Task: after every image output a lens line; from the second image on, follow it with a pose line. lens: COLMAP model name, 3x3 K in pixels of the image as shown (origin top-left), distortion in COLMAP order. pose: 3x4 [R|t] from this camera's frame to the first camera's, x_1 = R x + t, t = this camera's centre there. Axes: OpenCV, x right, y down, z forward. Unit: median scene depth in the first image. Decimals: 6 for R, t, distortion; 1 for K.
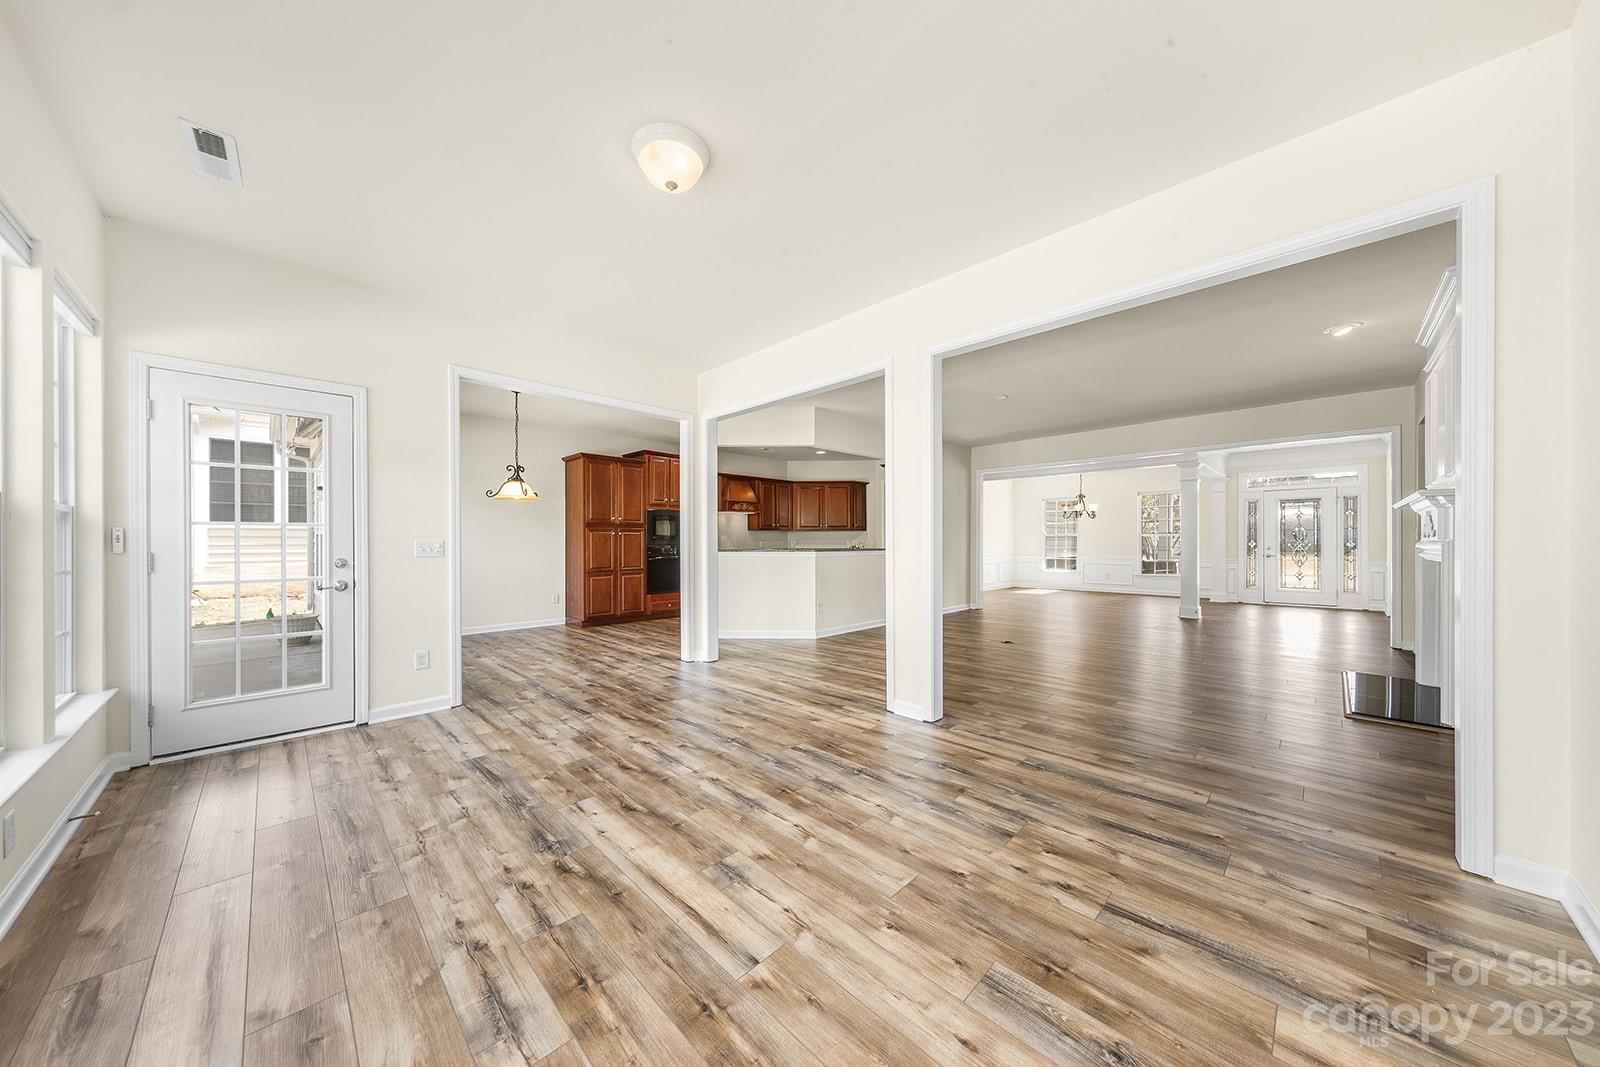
lens RADIAL K [[533.6, 0, 788.0], [0, 533.6, 537.7], [0, 0, 1]] dist [0.001462, -0.000056]
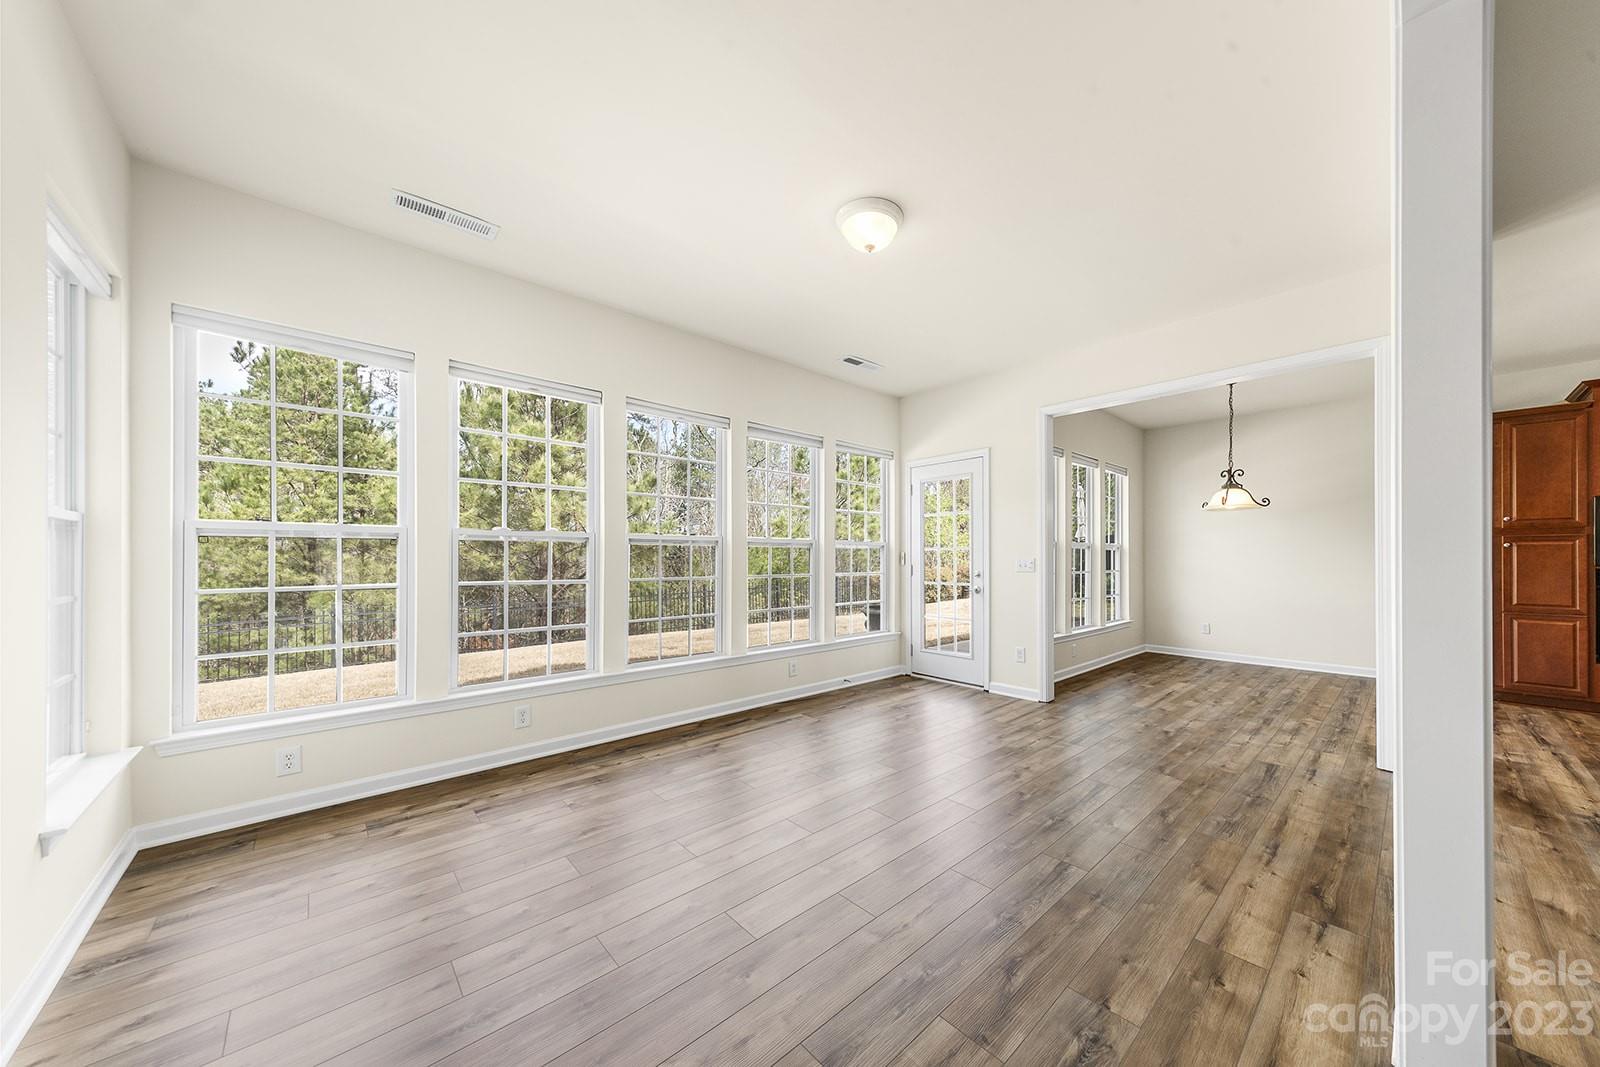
lens RADIAL K [[533.6, 0, 820.4], [0, 533.6, 551.0], [0, 0, 1]] dist [0.001462, -0.000056]
pose [[-0.020588, -0.009591, -0.999742, 0.449881], [0.008233, 0.999918, -0.009762, -0.003024], [0.999754, -0.008432, -0.020507, 0.447240]]
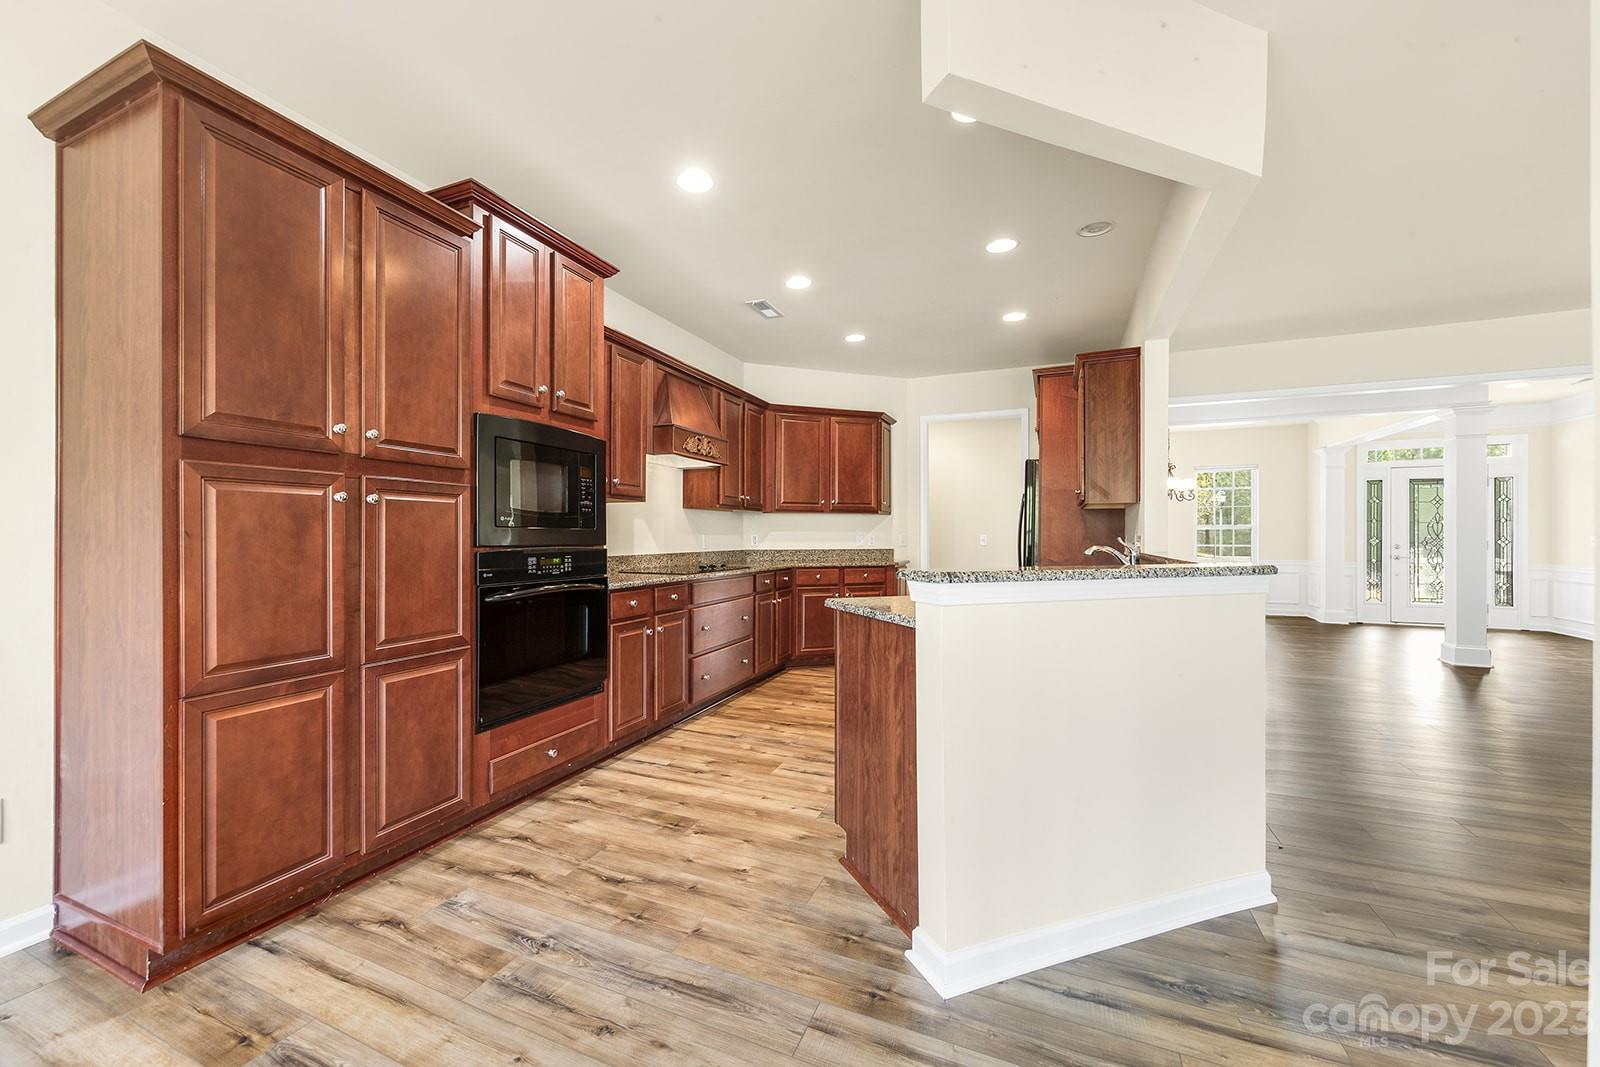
lens RADIAL K [[602.1, 0, 797.1], [0, 602.1, 538.5], [0, 0, 1]] dist [-0.001639, 0.000355]
pose [[0.920193, -0.001833, 0.391461, -0.401665], [-0.005354, 0.999837, 0.017266, 0.006259], [-0.391429, -0.017984, 0.920033, 1.121657]]
